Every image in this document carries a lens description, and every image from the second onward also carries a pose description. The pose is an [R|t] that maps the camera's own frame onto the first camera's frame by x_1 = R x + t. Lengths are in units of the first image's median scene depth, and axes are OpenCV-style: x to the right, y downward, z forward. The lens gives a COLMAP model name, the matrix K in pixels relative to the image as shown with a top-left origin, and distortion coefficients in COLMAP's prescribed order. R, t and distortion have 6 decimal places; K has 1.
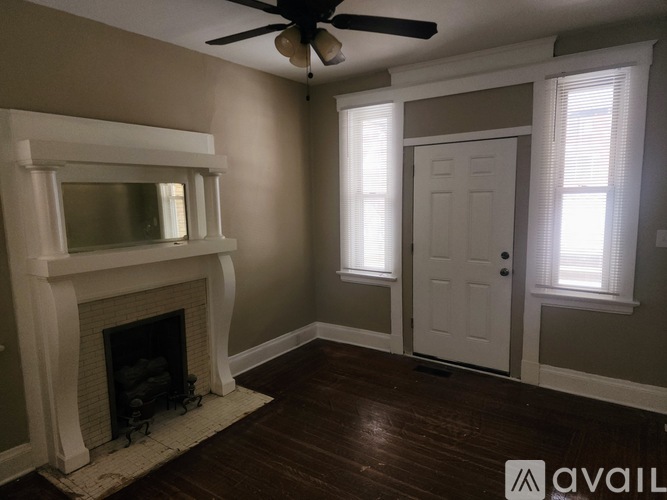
lens RADIAL K [[438.7, 0, 332.5], [0, 438.7, 261.1], [0, 0, 1]] dist [0.064380, -0.070881]
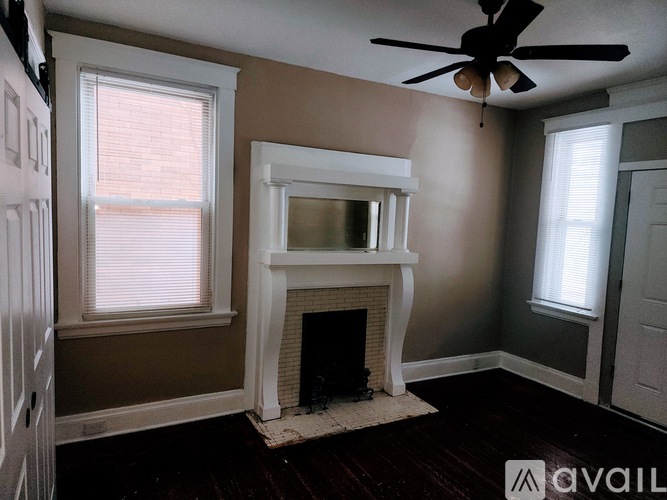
lens RADIAL K [[438.7, 0, 332.5], [0, 438.7, 261.1], [0, 0, 1]] dist [0.064380, -0.070881]
pose [[0.883949, 0.103106, -0.456075, 0.088258], [-0.128004, 0.991485, -0.023946, 0.021229], [0.449722, 0.079546, 0.889619, -0.063733]]
